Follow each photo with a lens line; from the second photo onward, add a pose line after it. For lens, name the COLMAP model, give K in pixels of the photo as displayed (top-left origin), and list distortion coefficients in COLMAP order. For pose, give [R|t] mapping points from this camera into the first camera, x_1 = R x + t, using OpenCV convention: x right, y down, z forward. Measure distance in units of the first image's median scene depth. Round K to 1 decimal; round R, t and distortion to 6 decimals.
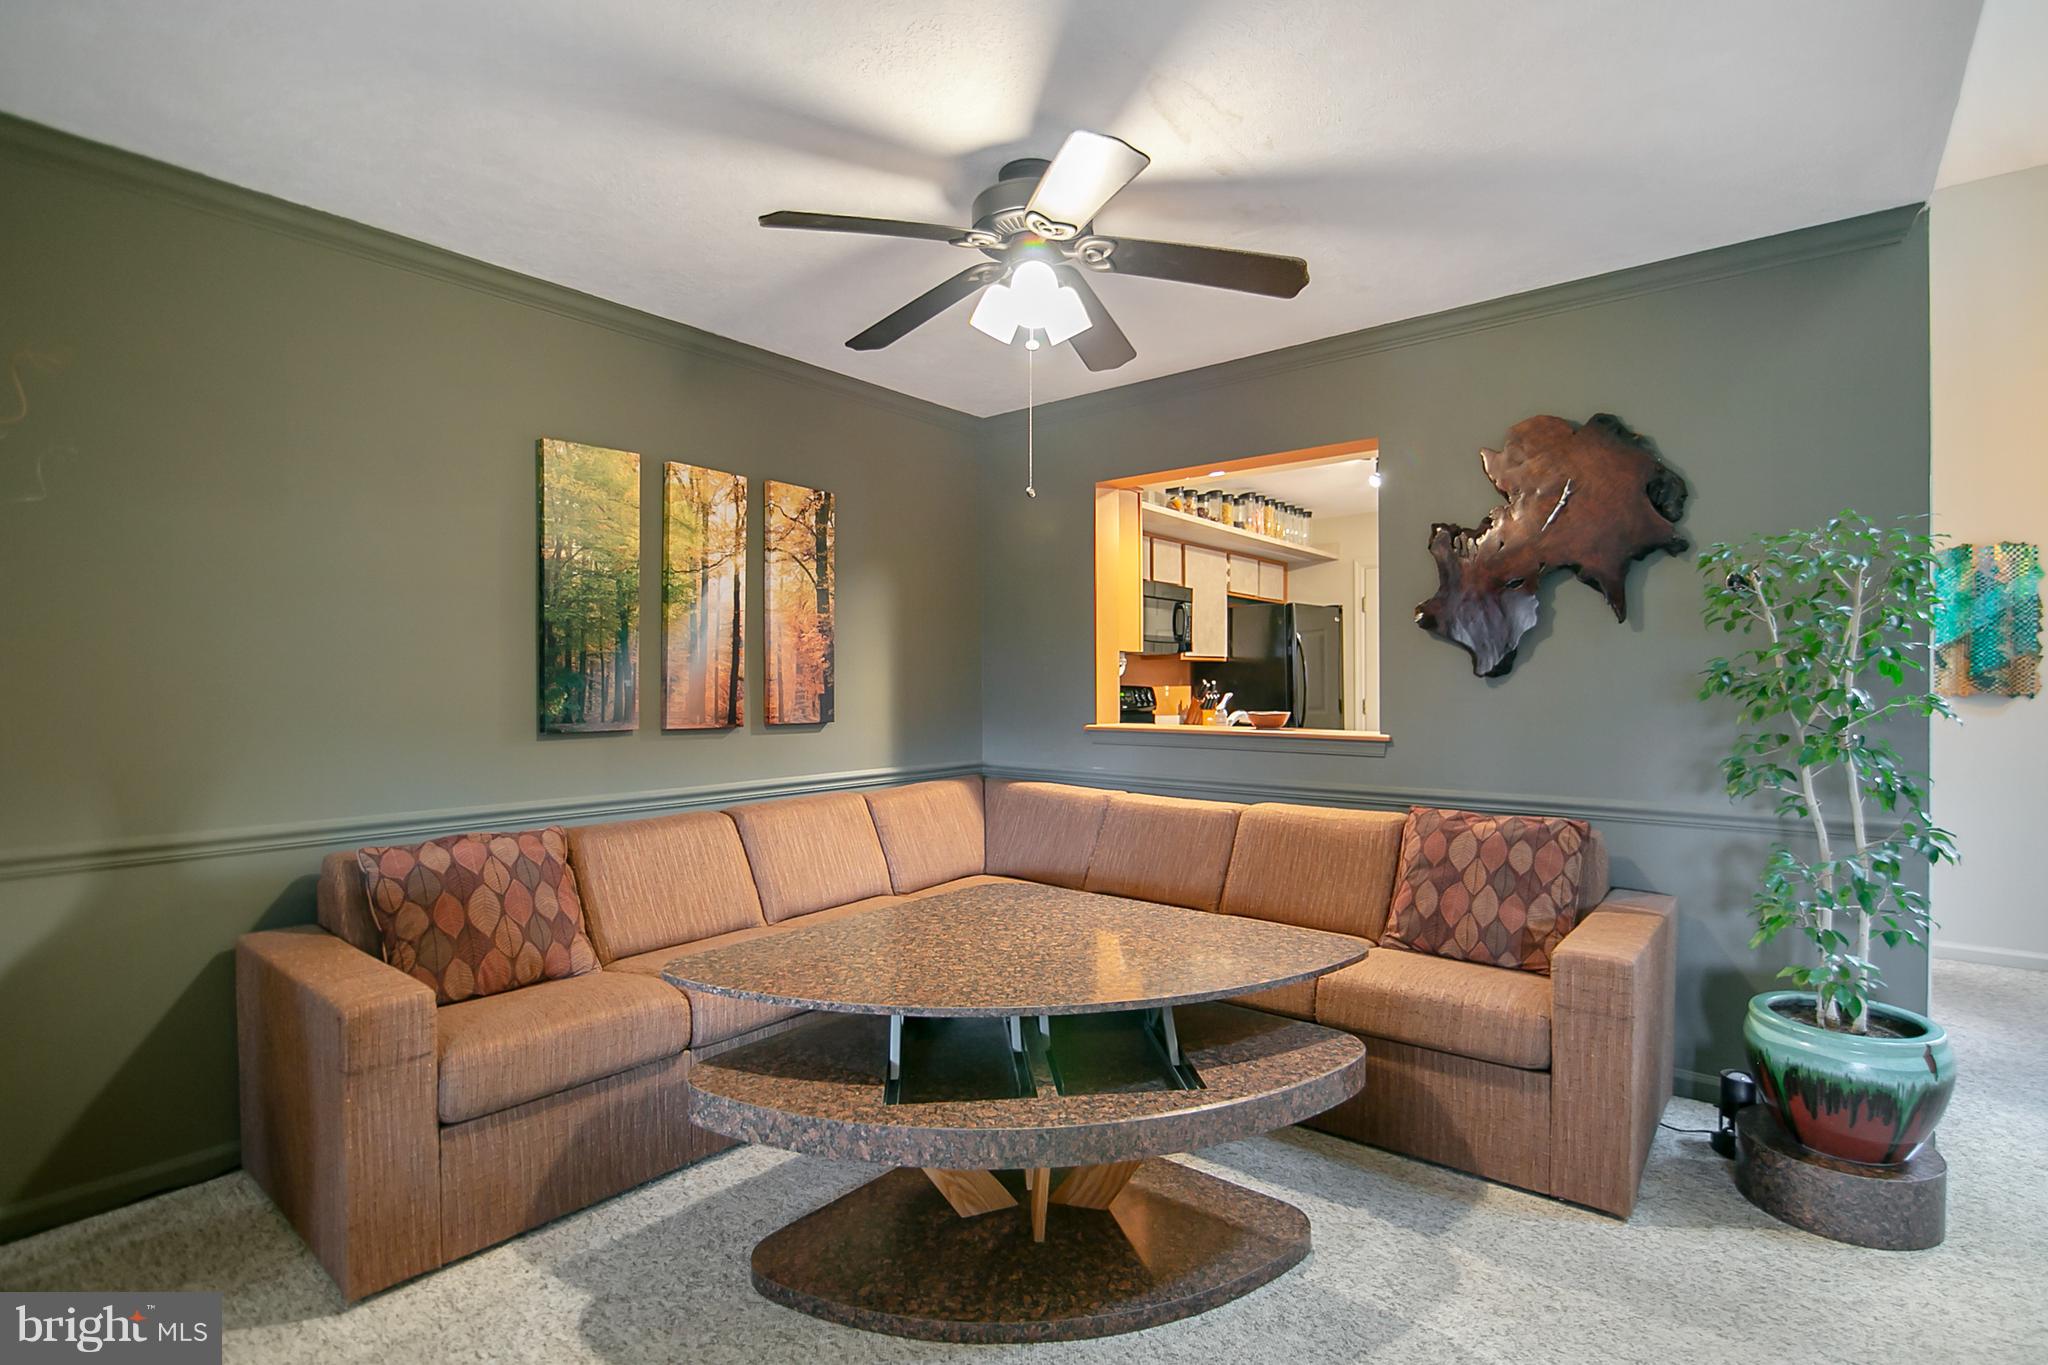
lens RADIAL K [[949.0, 0, 1039.0], [0, 949.0, 692.6], [0, 0, 1]] dist [-0.017834, -0.000612]
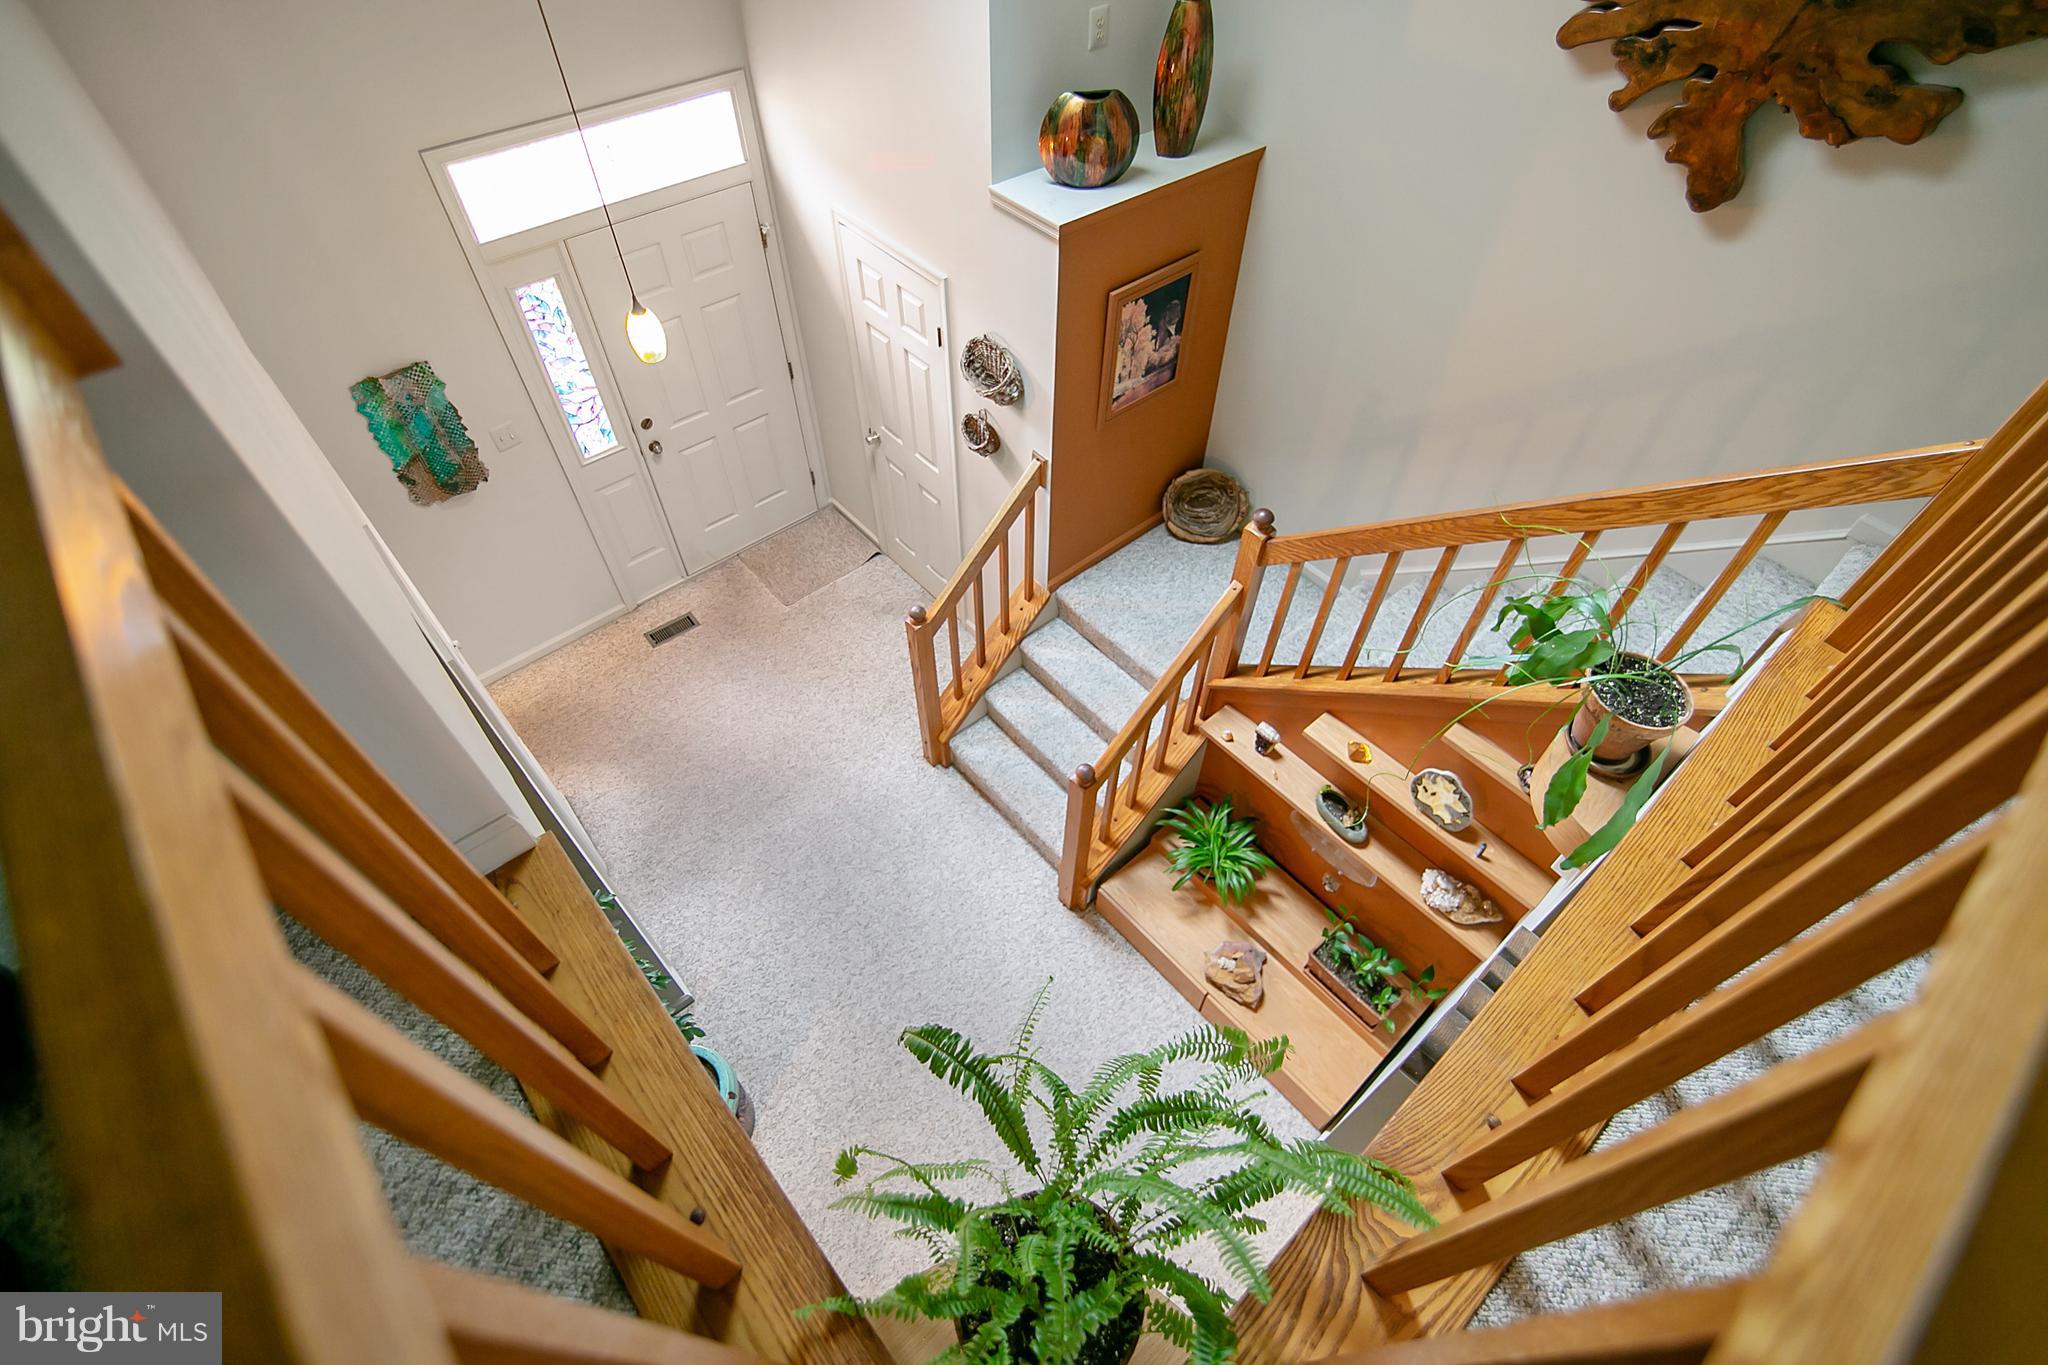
lens RADIAL K [[949.0, 0, 1033.7], [0, 949.0, 710.3], [0, 0, 1]] dist [-0.017834, -0.000612]
pose [[0.173256, -0.774543, 0.608330, 0.315013], [-0.004423, 0.617053, 0.786909, -0.877288], [-0.984867, -0.139027, 0.103482, 0.215636]]
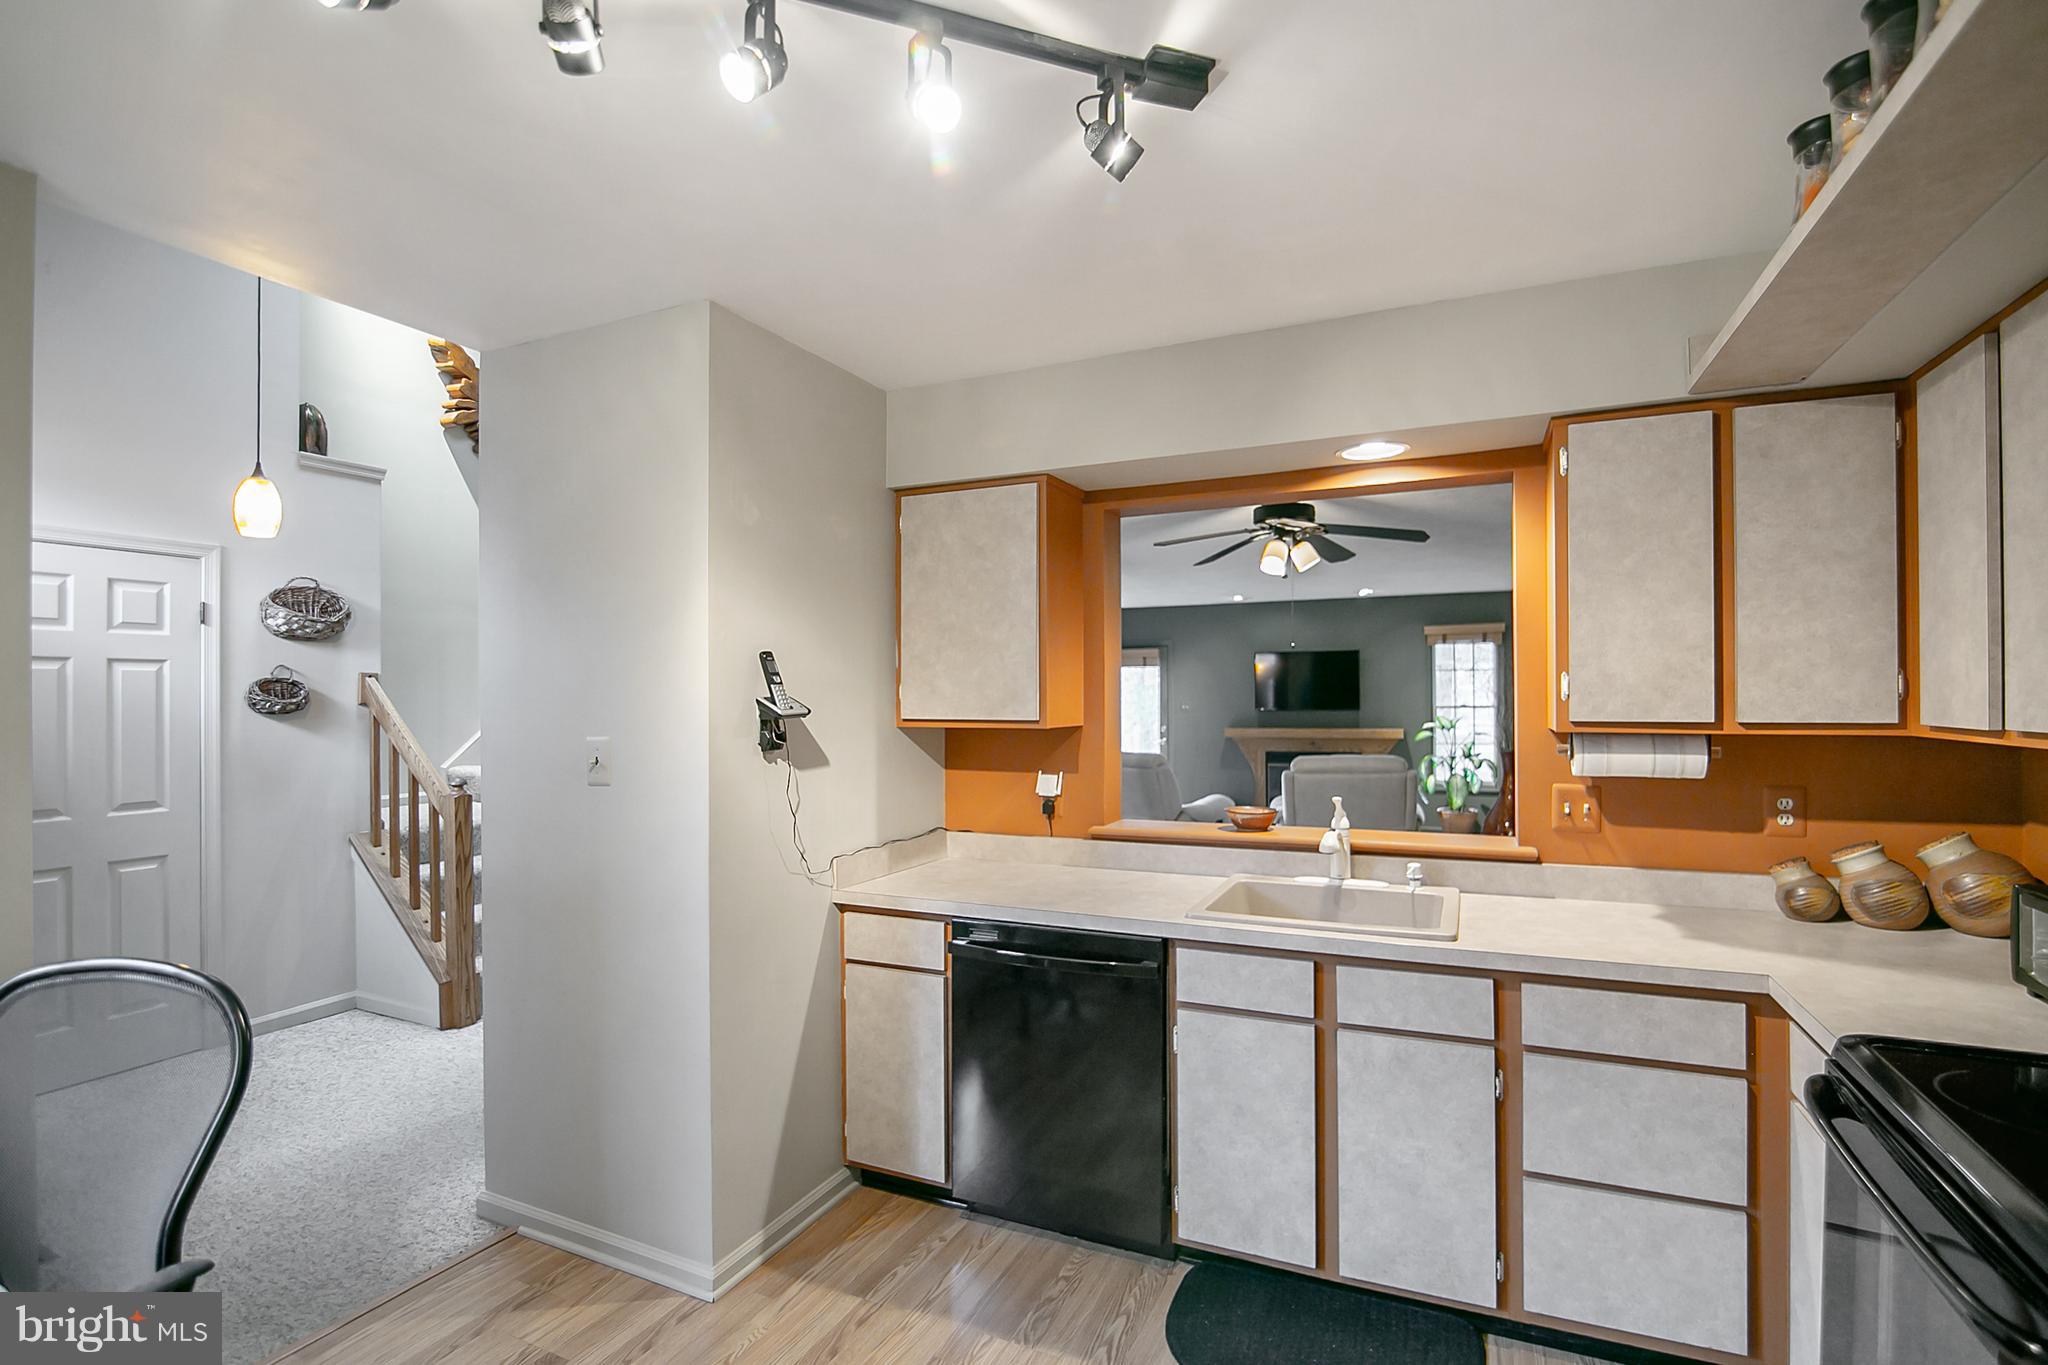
lens RADIAL K [[949.0, 0, 1057.2], [0, 949.0, 687.9], [0, 0, 1]] dist [-0.017834, -0.000612]
pose [[-0.963766, 0.006407, -0.266671, 0.702248], [0.005767, 0.999978, 0.003183, -0.097569], [0.266685, 0.001530, -0.963782, 1.969803]]
